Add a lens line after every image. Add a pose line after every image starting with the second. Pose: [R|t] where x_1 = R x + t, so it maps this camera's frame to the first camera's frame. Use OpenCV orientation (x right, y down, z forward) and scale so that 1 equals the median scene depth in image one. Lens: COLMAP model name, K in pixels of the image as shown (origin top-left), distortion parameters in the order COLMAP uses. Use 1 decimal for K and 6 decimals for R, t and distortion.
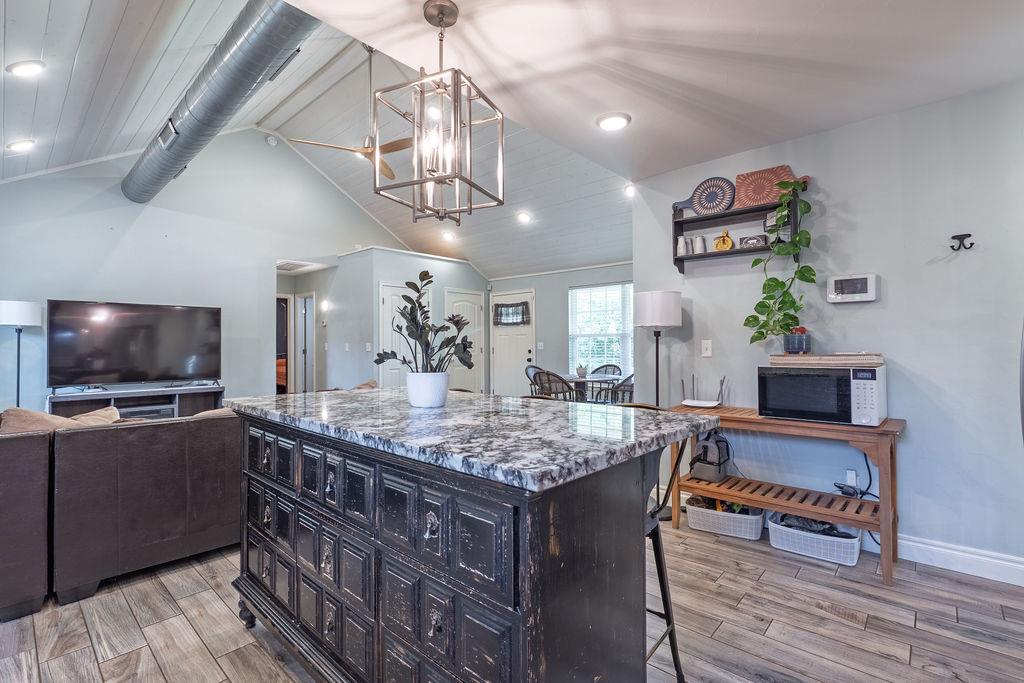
lens RADIAL K [[466.4, 0, 518.5], [0, 466.4, 341.1], [0, 0, 1]] dist [-0.013303, 0.000495]
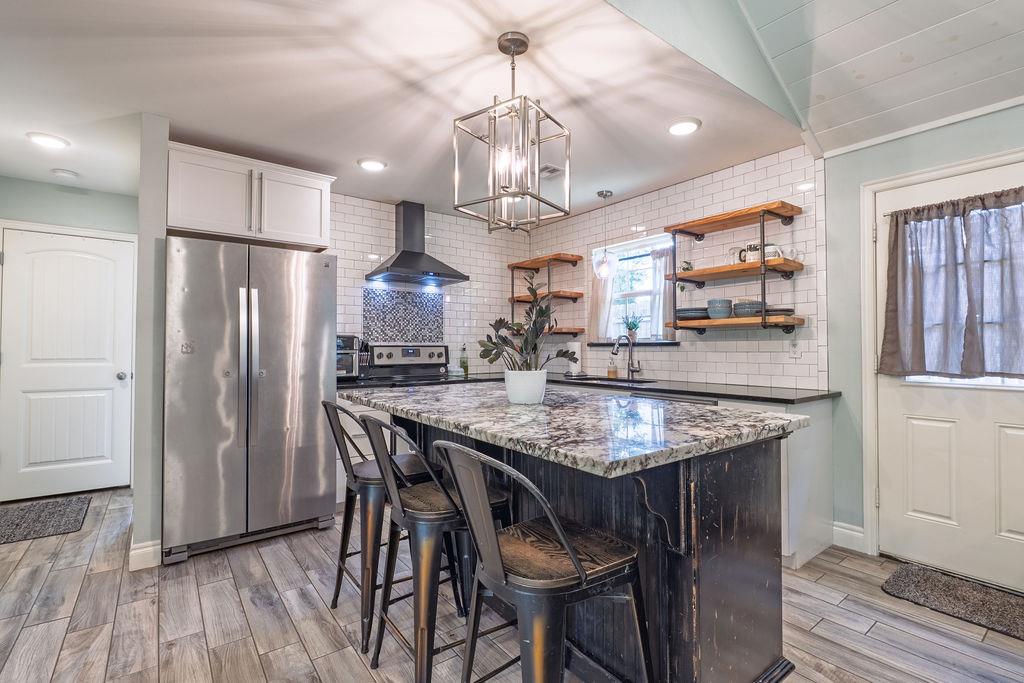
lens RADIAL K [[466.4, 0, 510.0], [0, 466.4, 336.9], [0, 0, 1]] dist [-0.013303, 0.000495]
pose [[-0.978354, 0.012289, 0.206574, -0.245710], [0.006542, 0.999573, -0.028482, 0.018188], [-0.206835, -0.026515, -0.978016, 1.334896]]
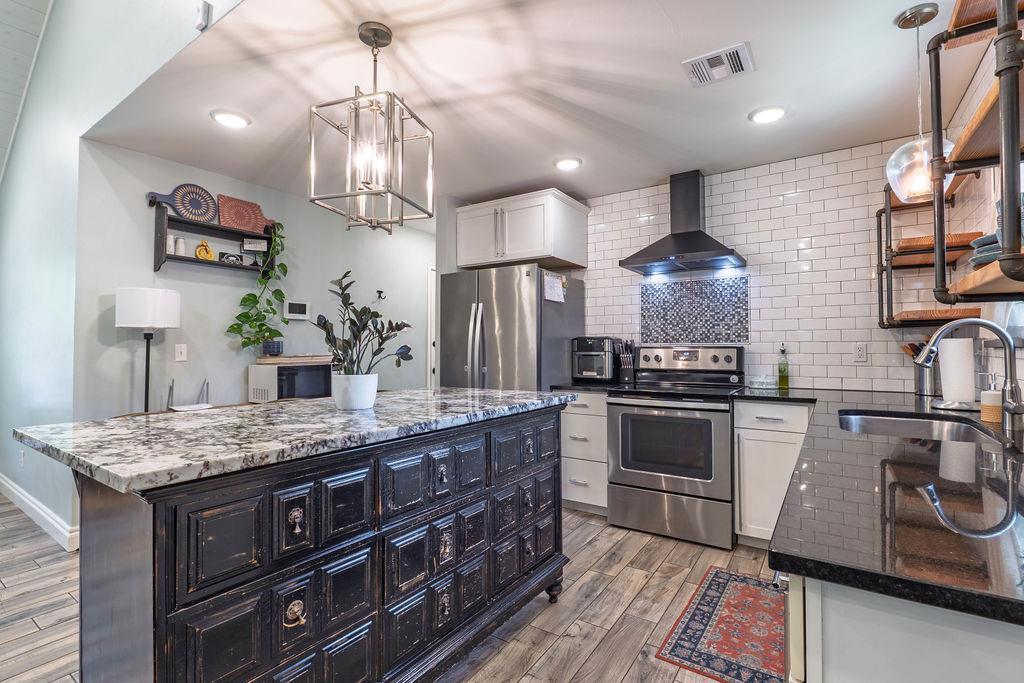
lens RADIAL K [[466.4, 0, 513.1], [0, 466.4, 340.1], [0, 0, 1]] dist [-0.013303, 0.000495]
pose [[-0.127736, 0.020021, 0.991606, -0.802555], [-0.001017, 0.999793, -0.020317, 0.009022], [-0.991808, -0.003604, -0.127689, 0.527386]]
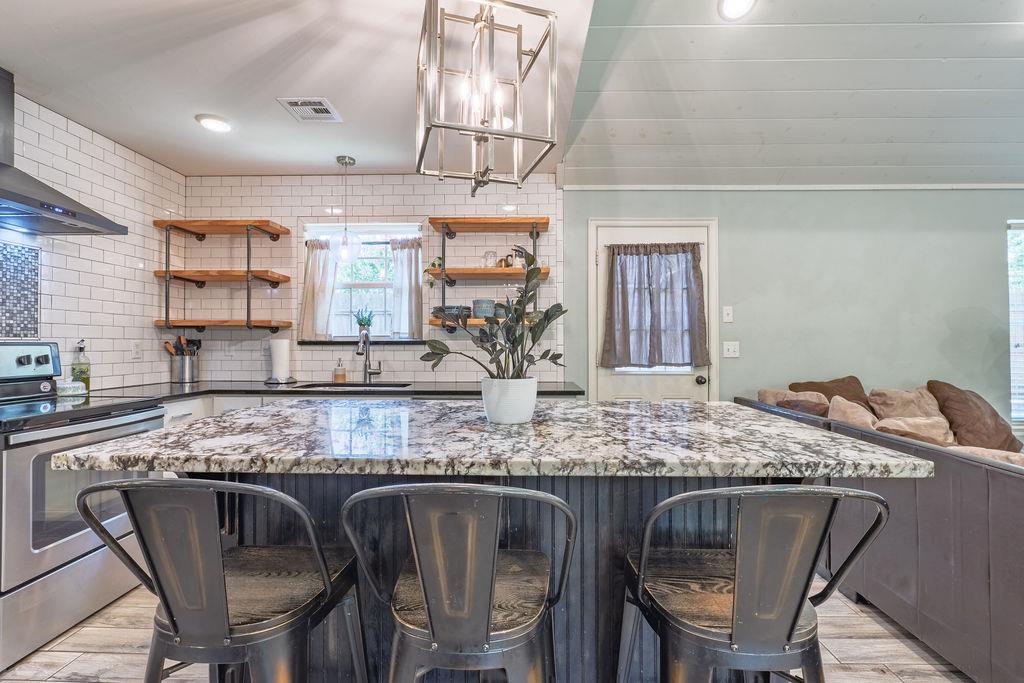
lens RADIAL K [[466.4, 0, 510.6], [0, 466.4, 340.2], [0, 0, 1]] dist [-0.013303, 0.000495]
pose [[-0.767082, -0.000137, -0.641549, 0.198178], [0.008829, 0.999903, -0.010771, 0.012820], [0.641488, -0.013927, -0.767007, 1.052836]]
